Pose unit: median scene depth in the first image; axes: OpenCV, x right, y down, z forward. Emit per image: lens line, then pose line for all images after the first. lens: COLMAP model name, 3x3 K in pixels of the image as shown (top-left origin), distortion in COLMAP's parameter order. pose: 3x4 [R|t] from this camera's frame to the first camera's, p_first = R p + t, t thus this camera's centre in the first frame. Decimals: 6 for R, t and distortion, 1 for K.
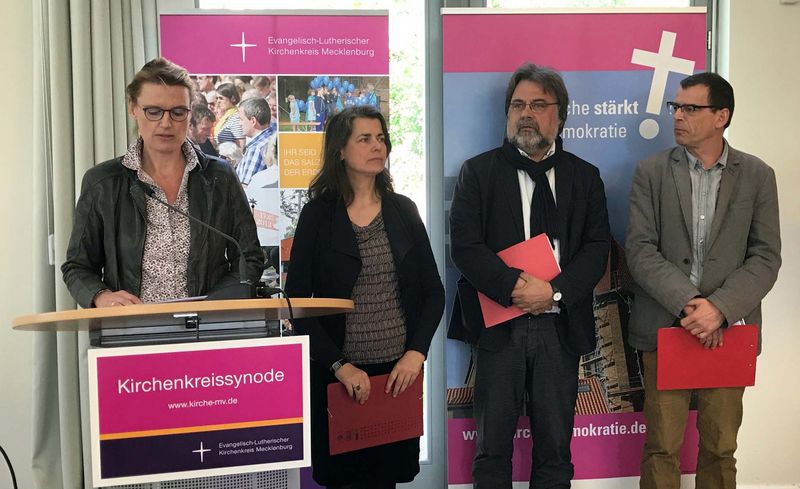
lens RADIAL K [[1050.1, 0, 412.4], [0, 1050.1, 245.7], [0, 0, 1]] dist [0.246821, -1.111961]
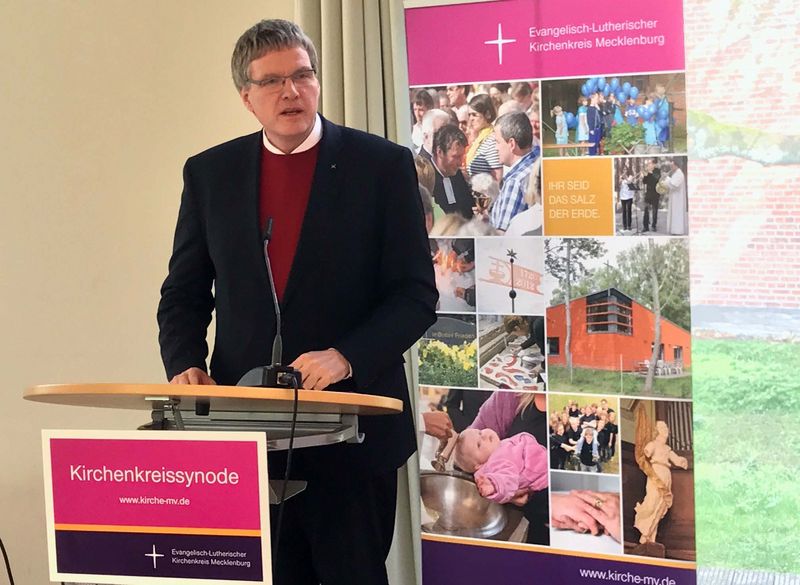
lens RADIAL K [[1848.4, 0, 400.0], [0, 1848.4, 292.5], [0, 0, 1]] dist [0.273403, 0.081136]
pose [[0.807470, 0.027557, -0.589264, 0.547561], [-0.024937, 0.999610, 0.012576, -0.029900], [0.589381, 0.004540, 0.807843, -0.077147]]
